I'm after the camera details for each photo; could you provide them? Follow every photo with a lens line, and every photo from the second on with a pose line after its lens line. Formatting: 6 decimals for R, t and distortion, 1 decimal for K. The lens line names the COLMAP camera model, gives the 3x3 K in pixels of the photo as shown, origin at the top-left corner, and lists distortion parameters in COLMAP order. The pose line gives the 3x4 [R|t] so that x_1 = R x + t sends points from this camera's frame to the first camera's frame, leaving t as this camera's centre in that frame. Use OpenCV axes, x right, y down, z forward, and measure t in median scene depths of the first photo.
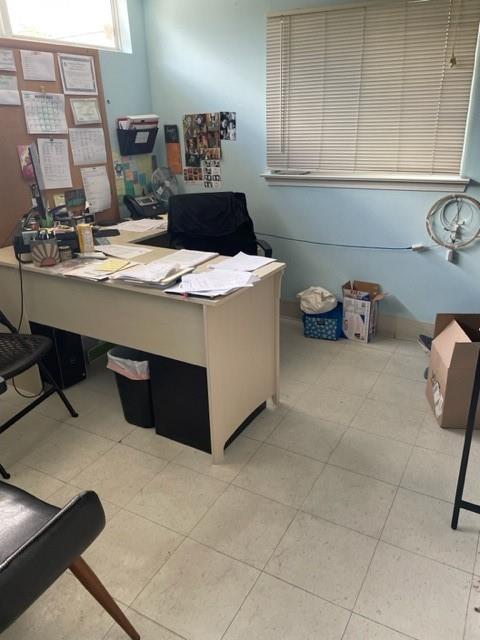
lens RADIAL K [[486.0, 0, 240.6], [0, 486.0, 319.3], [0, 0, 1]] dist [0.007072, -0.004410]
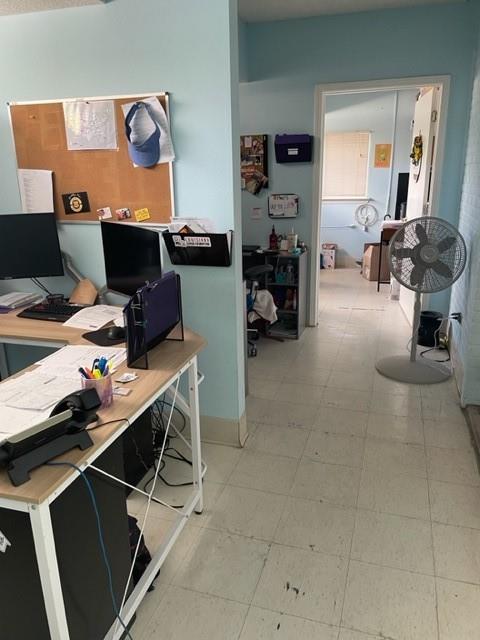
lens RADIAL K [[486.0, 0, 239.3], [0, 486.0, 322.5], [0, 0, 1]] dist [0.007072, -0.004410]
pose [[0.979540, -0.053887, 0.193899, -0.705187], [0.071846, 0.993631, -0.086811, 0.516252], [-0.187986, 0.098966, 0.977173, -1.260522]]
